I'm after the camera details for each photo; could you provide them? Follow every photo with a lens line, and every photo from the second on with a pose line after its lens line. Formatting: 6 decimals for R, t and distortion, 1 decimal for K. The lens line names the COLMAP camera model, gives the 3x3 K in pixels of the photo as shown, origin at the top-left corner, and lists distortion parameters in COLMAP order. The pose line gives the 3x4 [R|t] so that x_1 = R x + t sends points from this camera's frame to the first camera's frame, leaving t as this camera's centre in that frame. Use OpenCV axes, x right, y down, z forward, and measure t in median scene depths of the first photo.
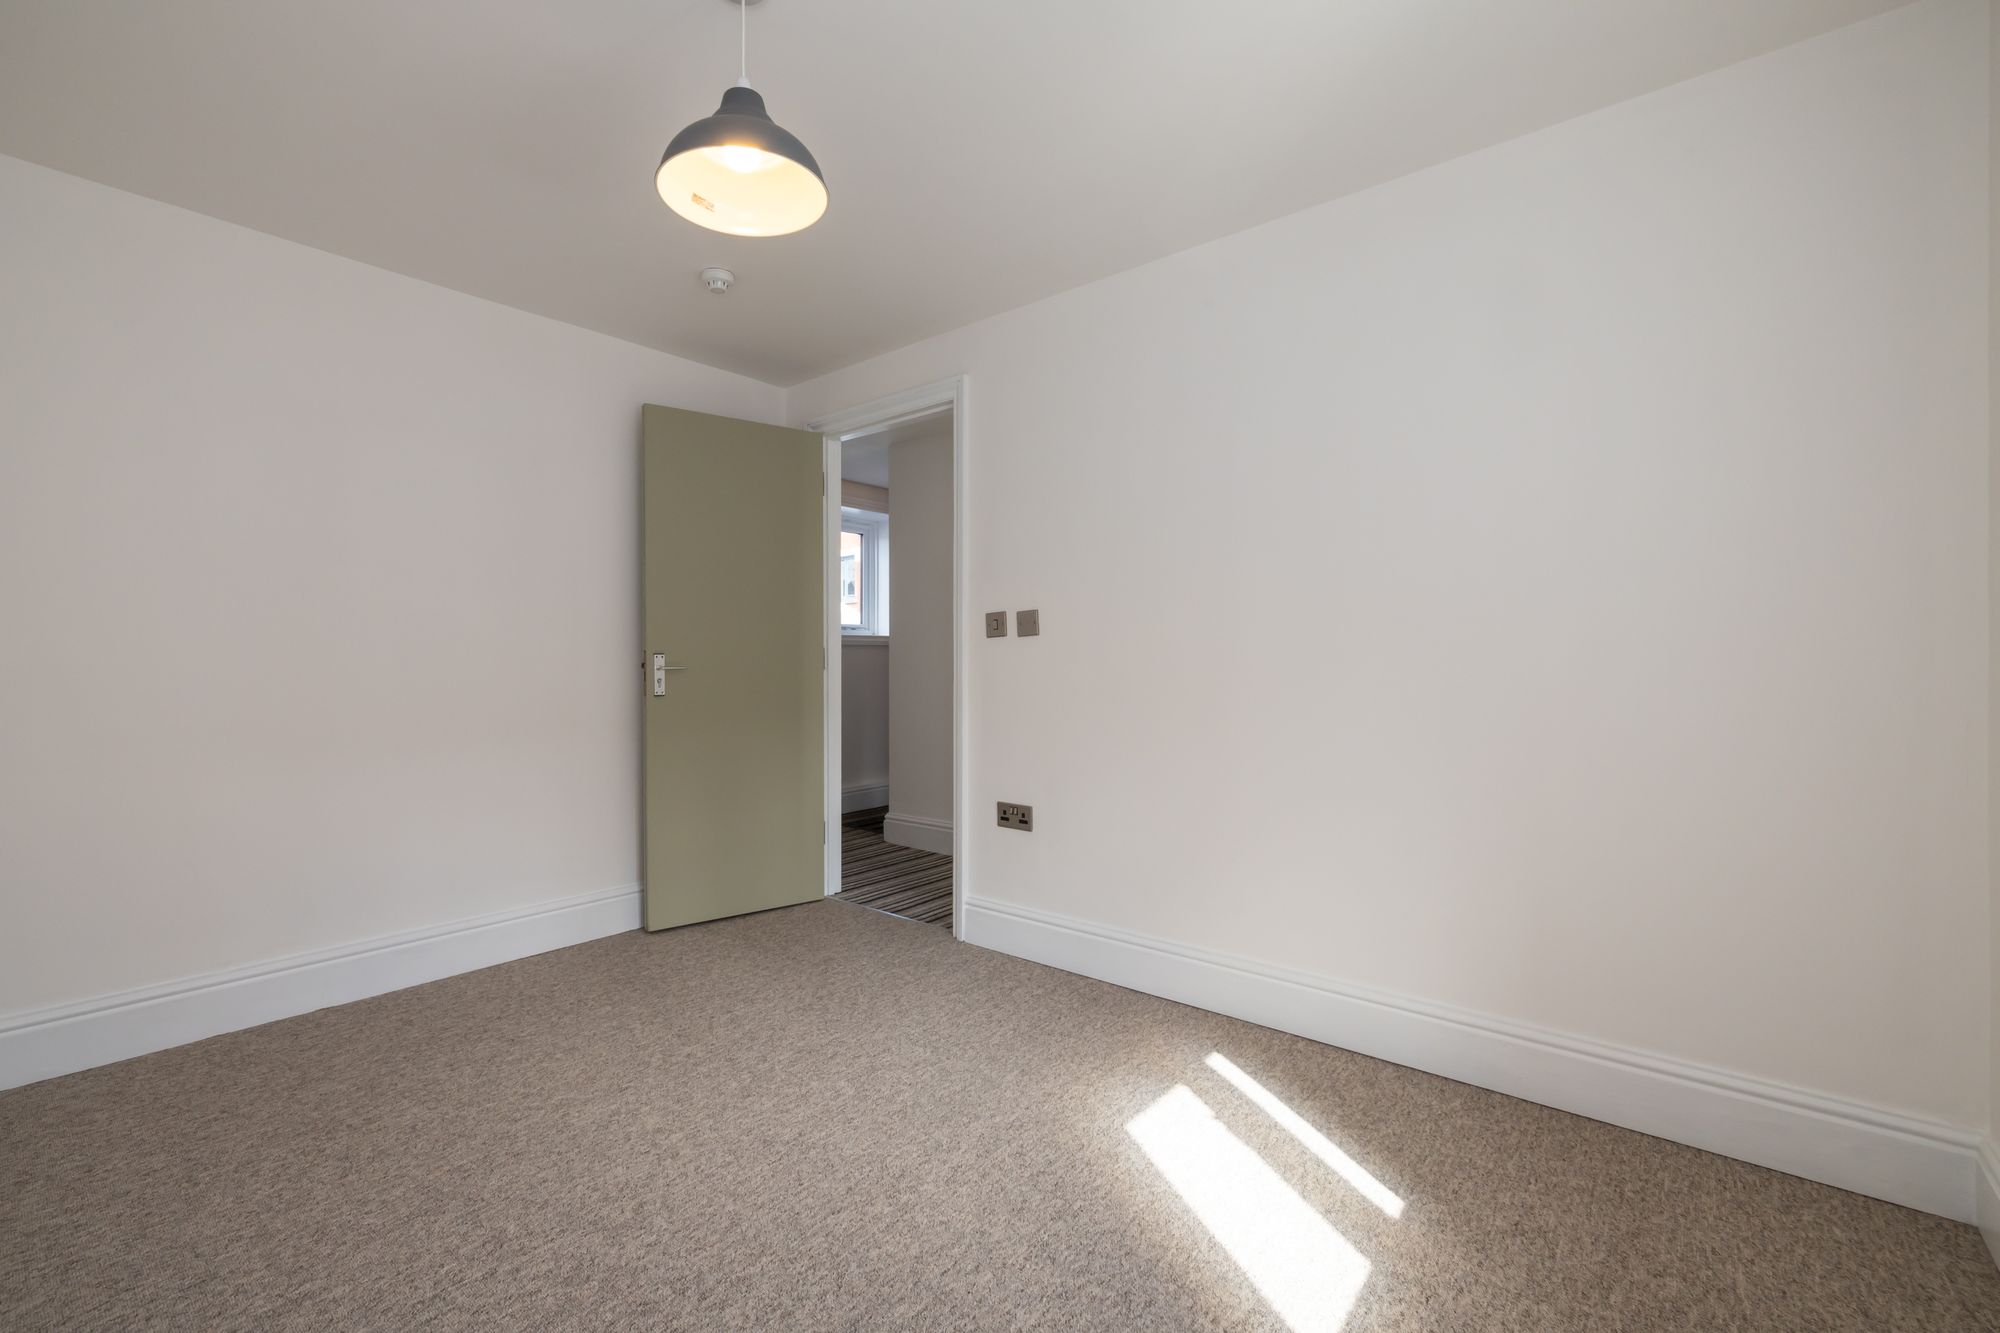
lens RADIAL K [[856.3, 0, 998.7], [0, 856.3, 661.5], [0, 0, 1]] dist [-0.013528, -0.000487]
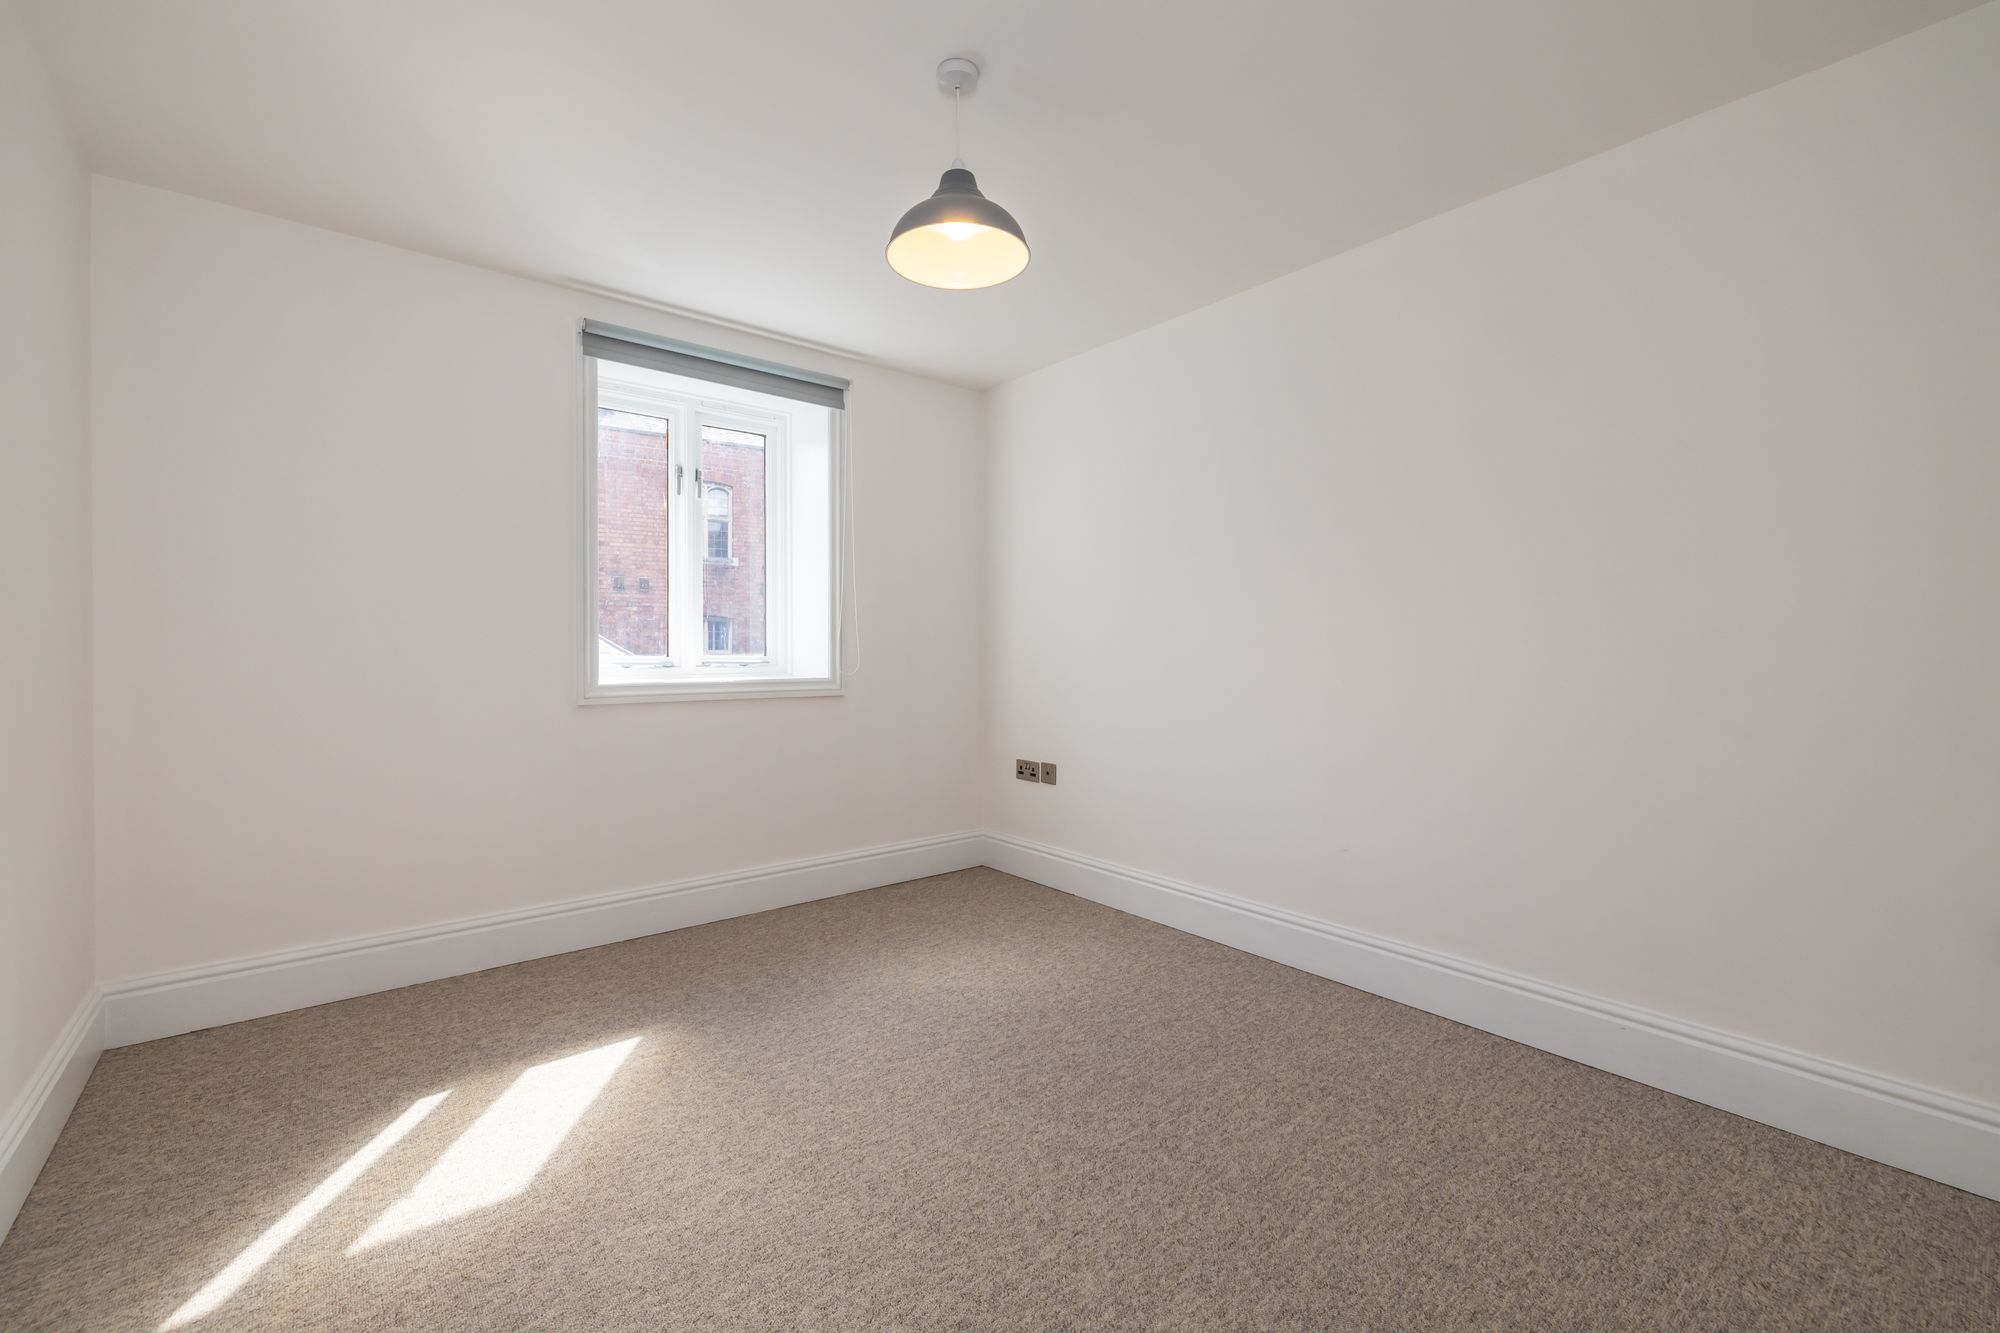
lens RADIAL K [[856.3, 0, 1002.7], [0, 856.3, 663.1], [0, 0, 1]] dist [-0.013528, -0.000487]
pose [[-0.976278, -0.007997, 0.216375, -0.513258], [-0.004004, 0.999814, 0.018886, 0.005775], [-0.216485, 0.017572, -0.976128, 1.795738]]
